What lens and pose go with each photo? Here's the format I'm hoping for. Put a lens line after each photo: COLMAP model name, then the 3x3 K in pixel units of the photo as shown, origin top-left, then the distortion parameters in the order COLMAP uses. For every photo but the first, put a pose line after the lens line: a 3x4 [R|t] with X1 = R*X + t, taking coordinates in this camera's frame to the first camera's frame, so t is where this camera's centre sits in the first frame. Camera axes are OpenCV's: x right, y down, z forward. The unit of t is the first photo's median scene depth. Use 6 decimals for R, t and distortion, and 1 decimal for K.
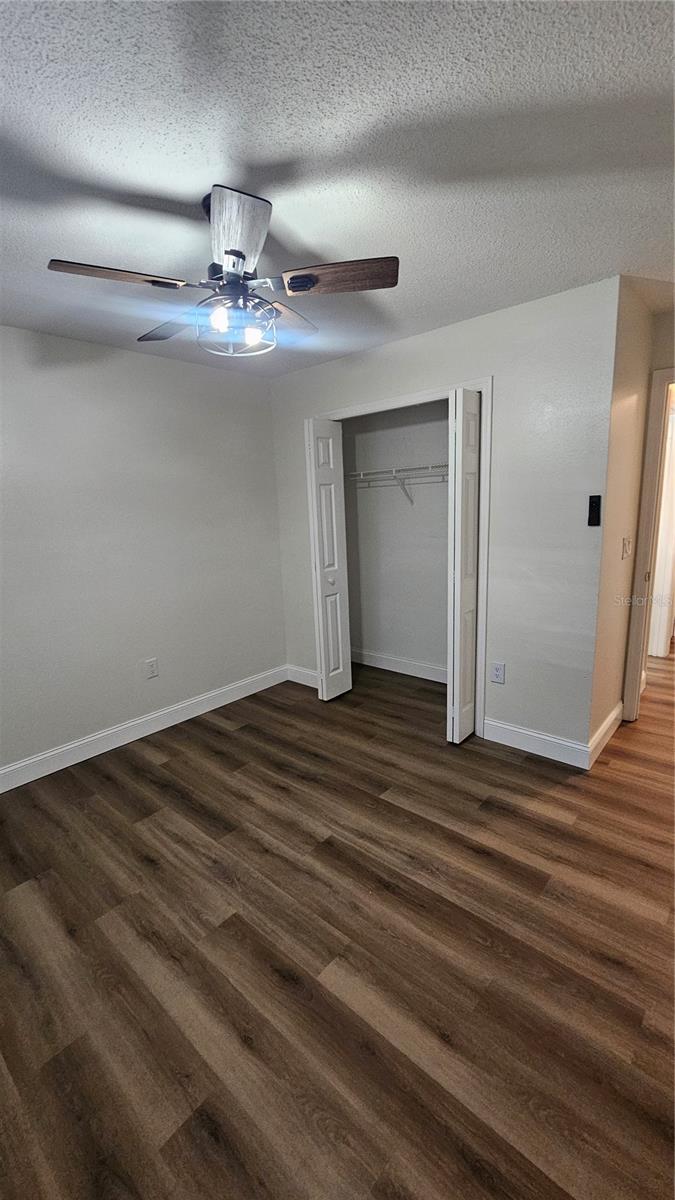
lens RADIAL K [[489.5, 0, 330.9], [0, 489.5, 601.4], [0, 0, 1]] dist [0.004427, 0.000242]
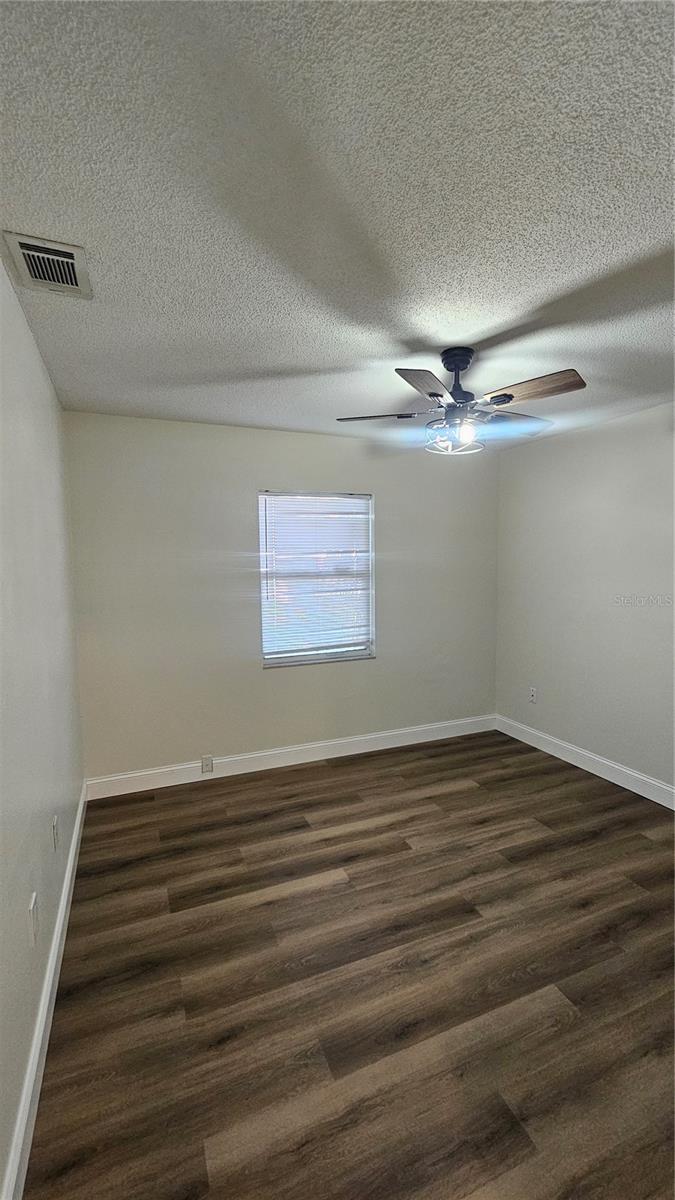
lens RADIAL K [[489.5, 0, 330.4], [0, 489.5, 599.9], [0, 0, 1]] dist [0.004427, 0.000242]
pose [[-0.426215, 0.120521, -0.896558, 0.936347], [-0.153176, 0.967159, 0.202830, -0.266108], [0.891559, 0.223780, -0.393756, 1.021115]]
